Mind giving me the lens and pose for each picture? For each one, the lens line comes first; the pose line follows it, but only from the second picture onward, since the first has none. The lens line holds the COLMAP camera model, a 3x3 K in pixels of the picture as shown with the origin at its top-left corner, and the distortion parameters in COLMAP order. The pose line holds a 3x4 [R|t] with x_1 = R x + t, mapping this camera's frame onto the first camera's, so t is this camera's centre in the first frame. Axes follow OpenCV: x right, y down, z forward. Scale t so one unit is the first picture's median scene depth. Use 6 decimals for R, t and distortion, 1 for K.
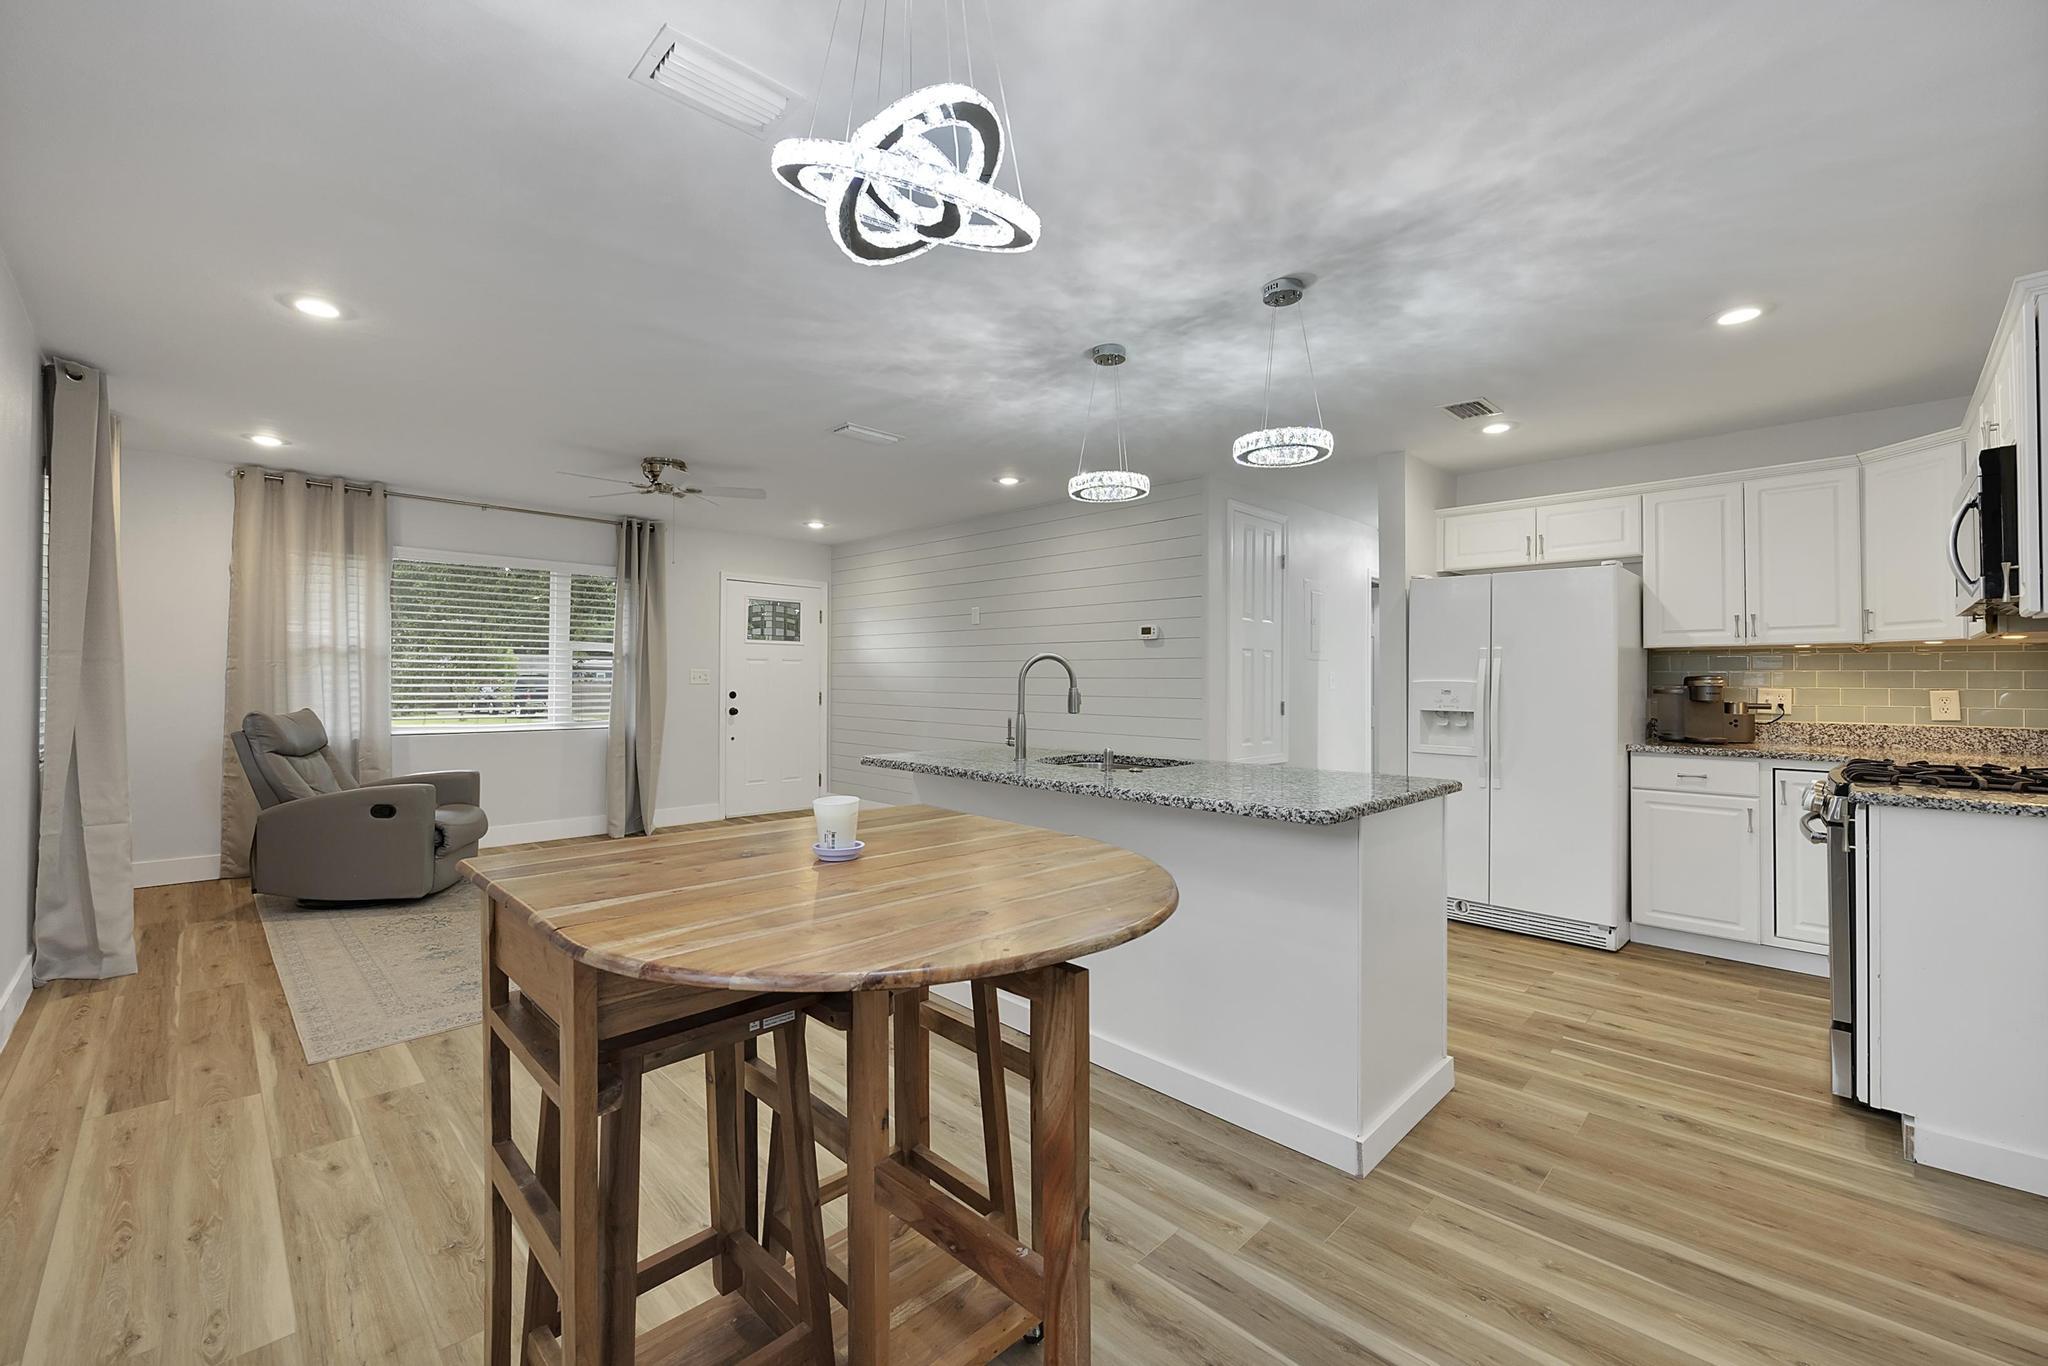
lens RADIAL K [[823.4, 0, 1045.2], [0, 823.4, 668.2], [0, 0, 1]] dist [0.004410, -0.000867]
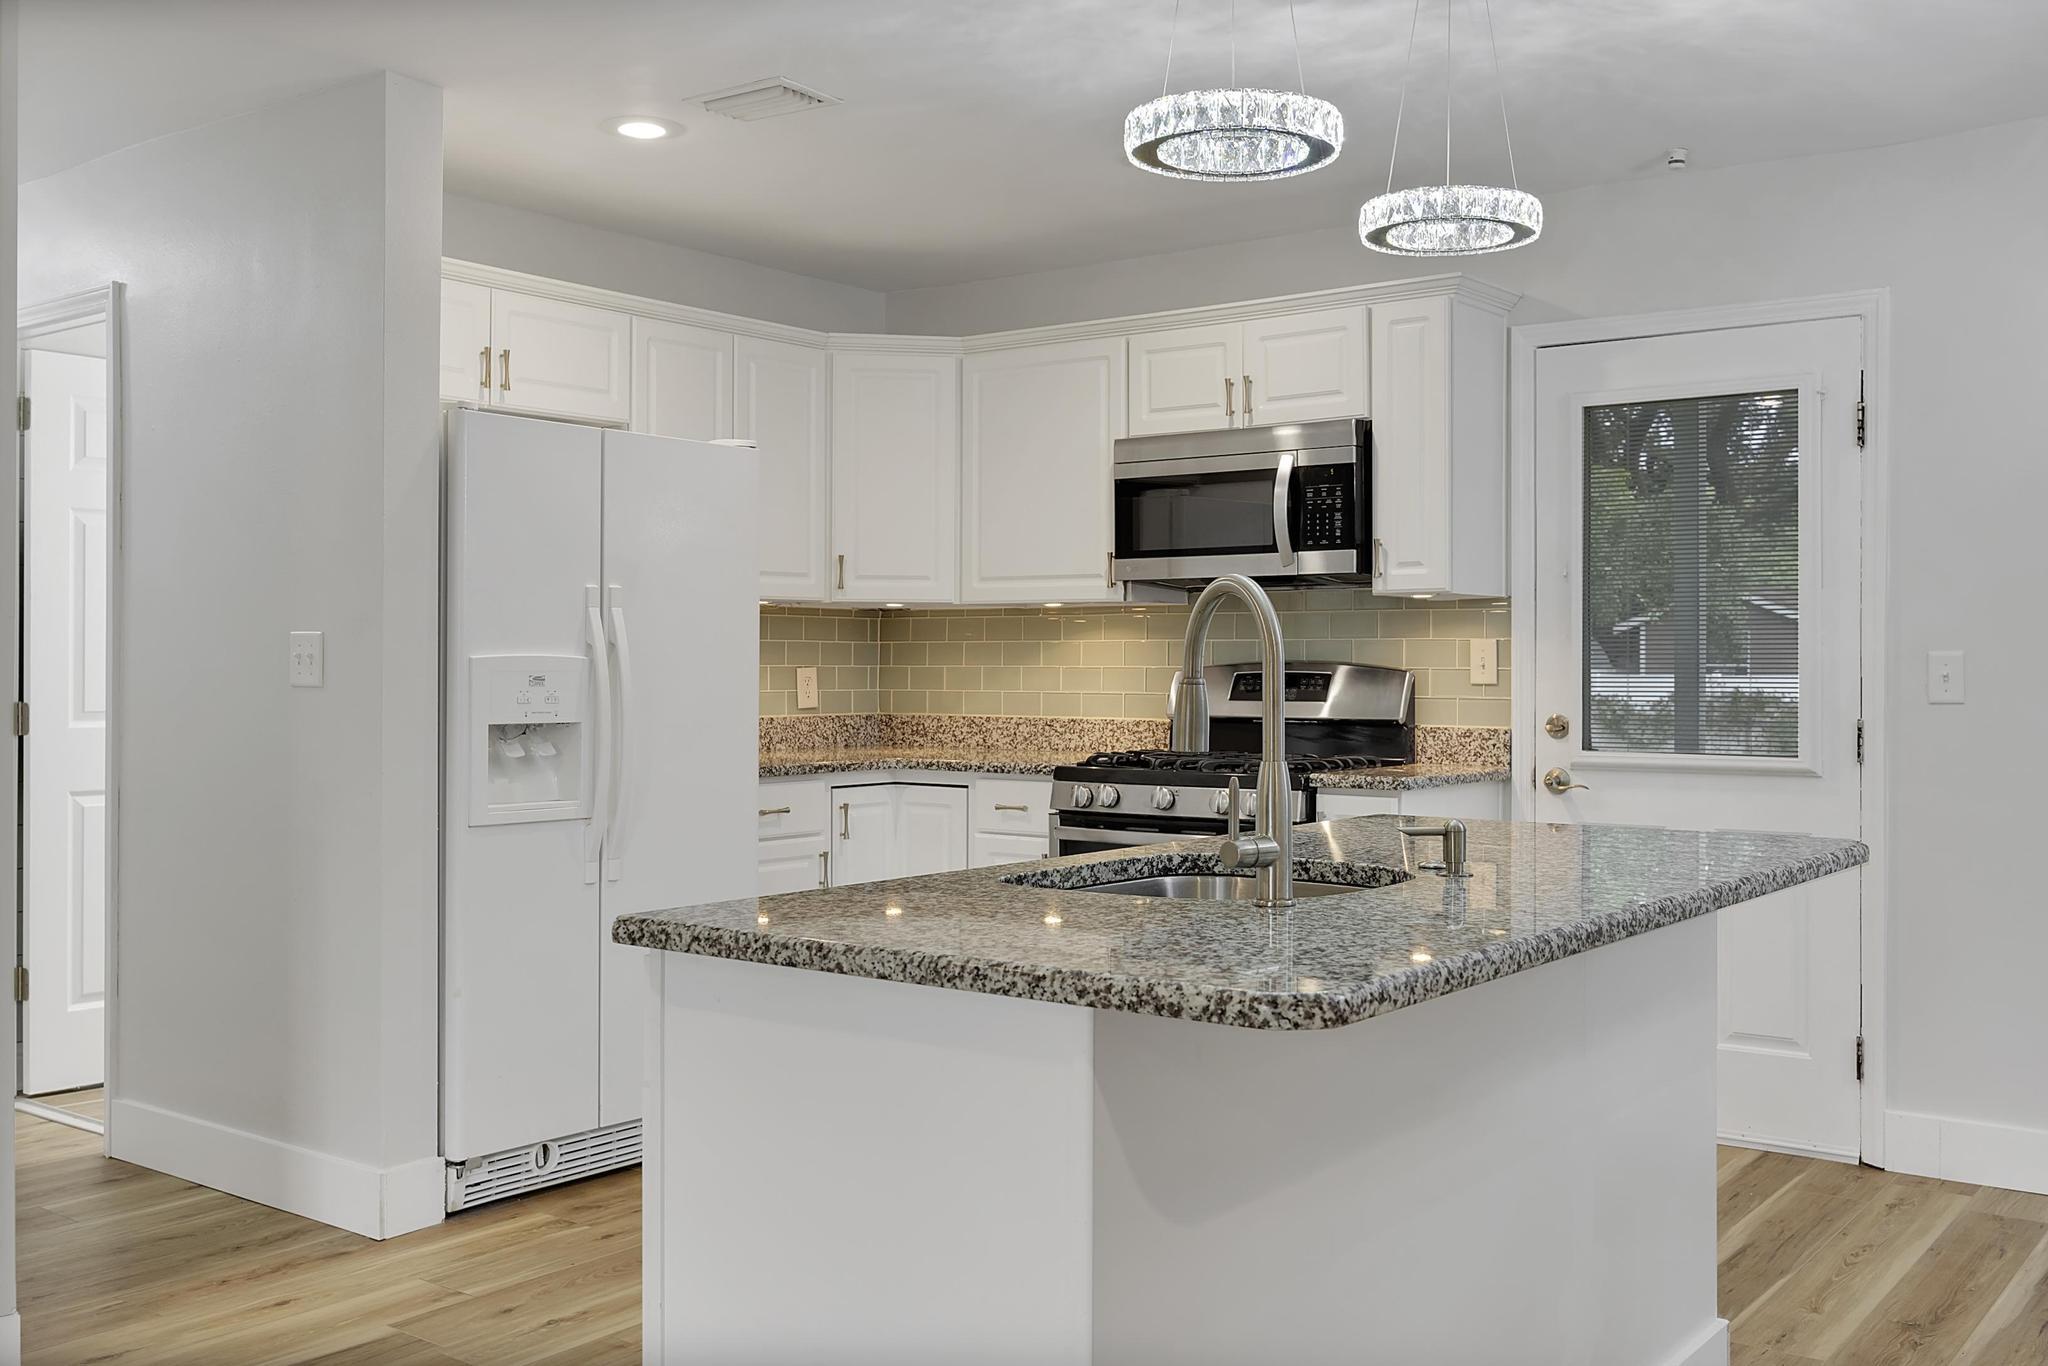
lens RADIAL K [[1974.1, 0, 1069.8], [0, 1974.1, 663.8], [0, 0, 1]] dist [0.040242, 0.000000]
pose [[-0.150959, -0.004477, 0.988530, -0.624980], [-0.017342, 0.999848, 0.001880, 0.014154], [-0.988388, -0.016860, -0.151013, 0.925495]]
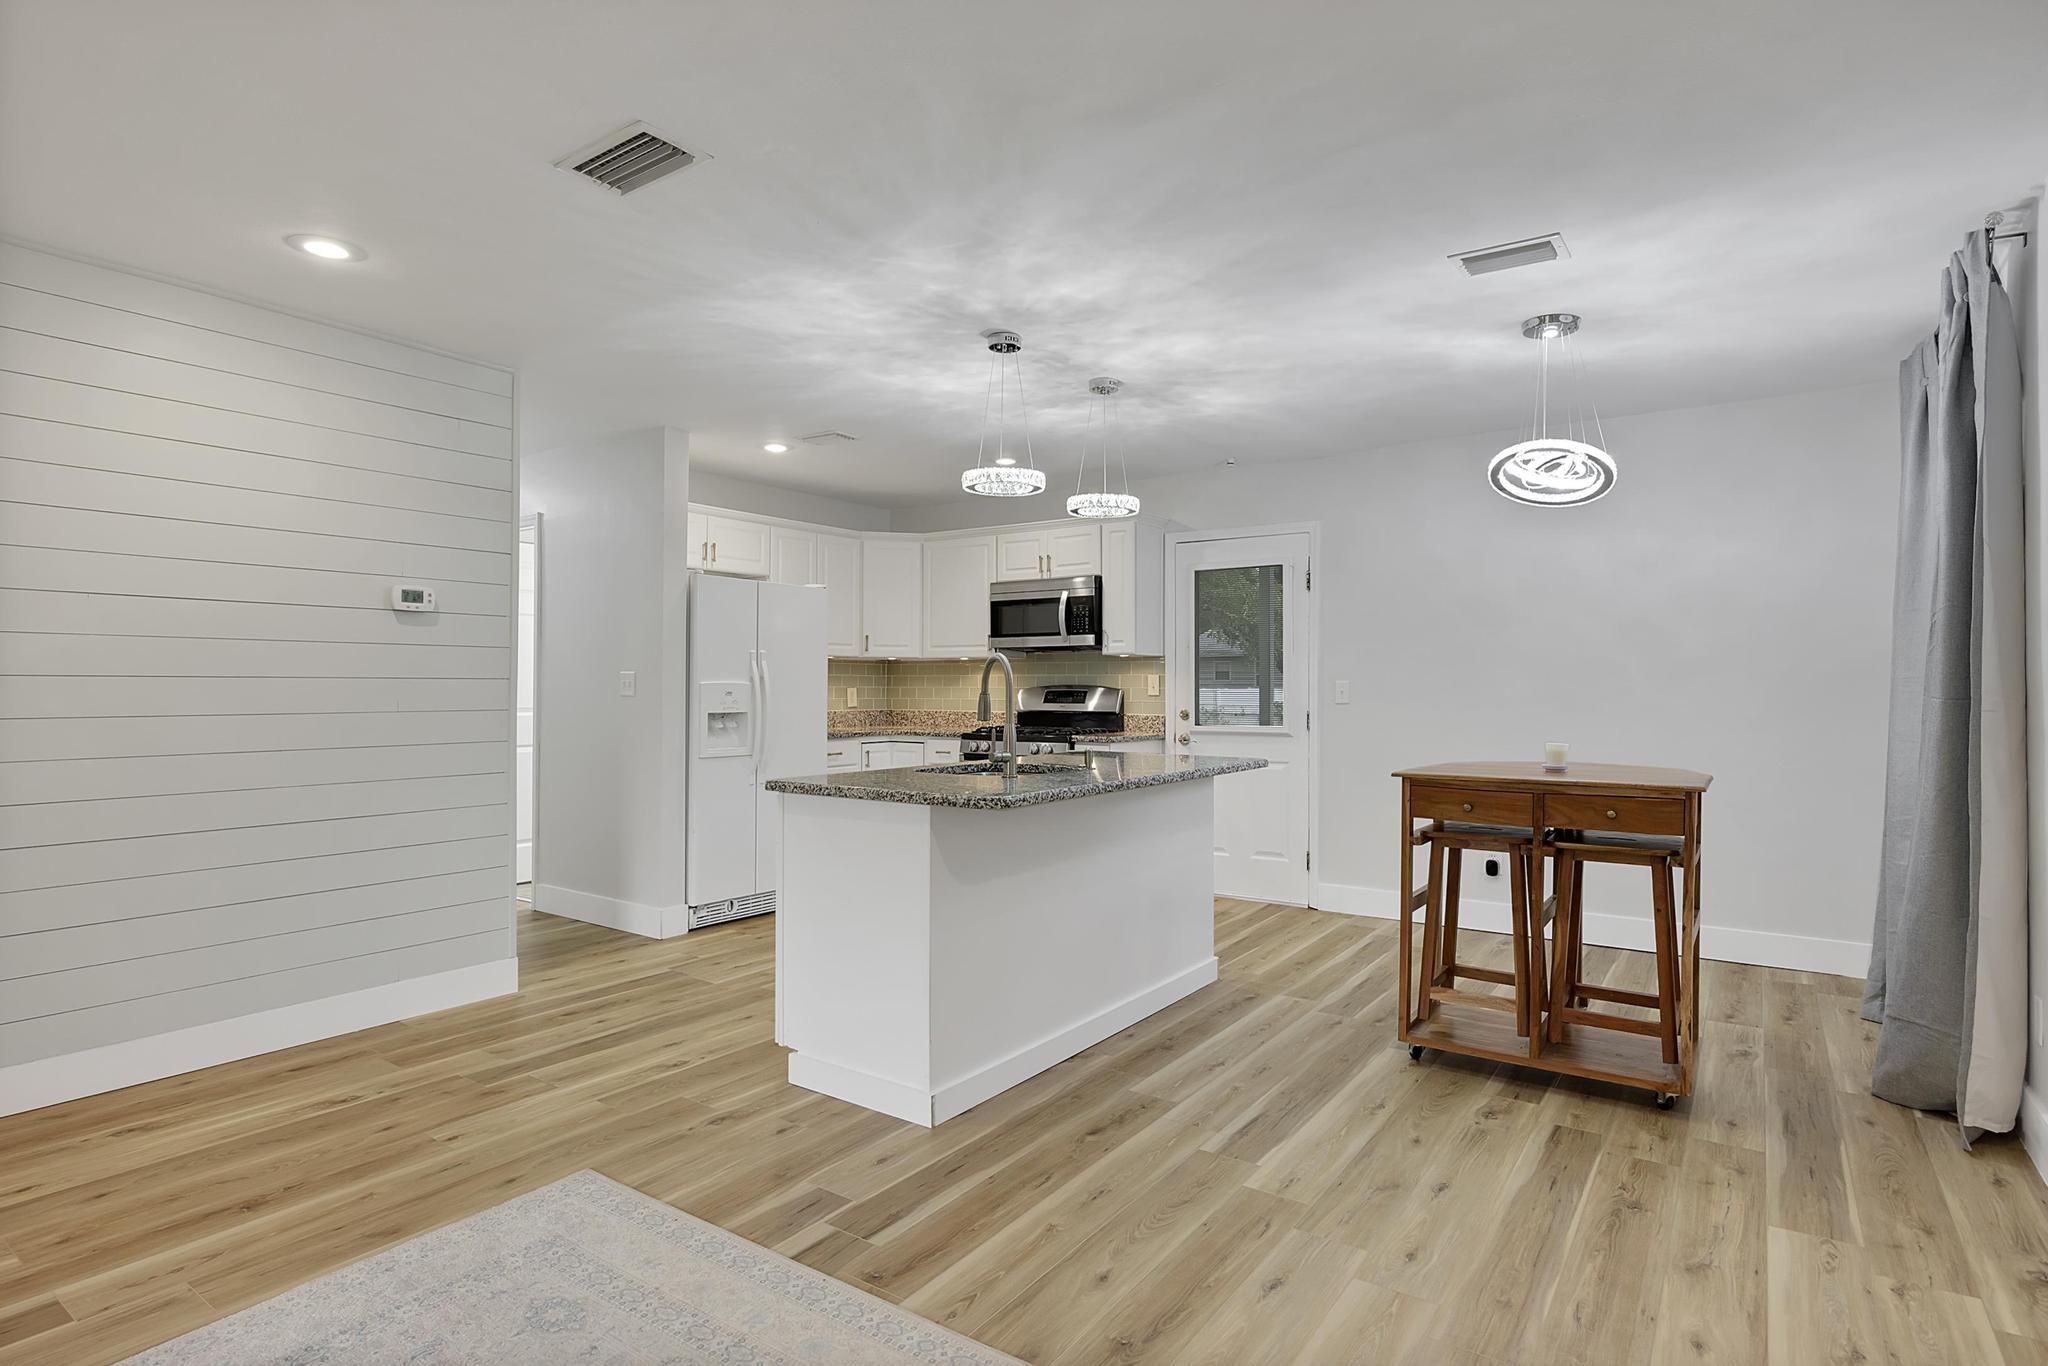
lens RADIAL K [[1069.2, 0, 1008.1], [0, 1069.2, 664.3], [0, 0, 1]] dist [-0.015885, 0.003242]
pose [[-0.153827, 0.014394, 0.987993, -0.881530], [-0.015803, 0.999730, -0.017025, 0.010672], [-0.987971, -0.018232, -0.153558, 0.911088]]
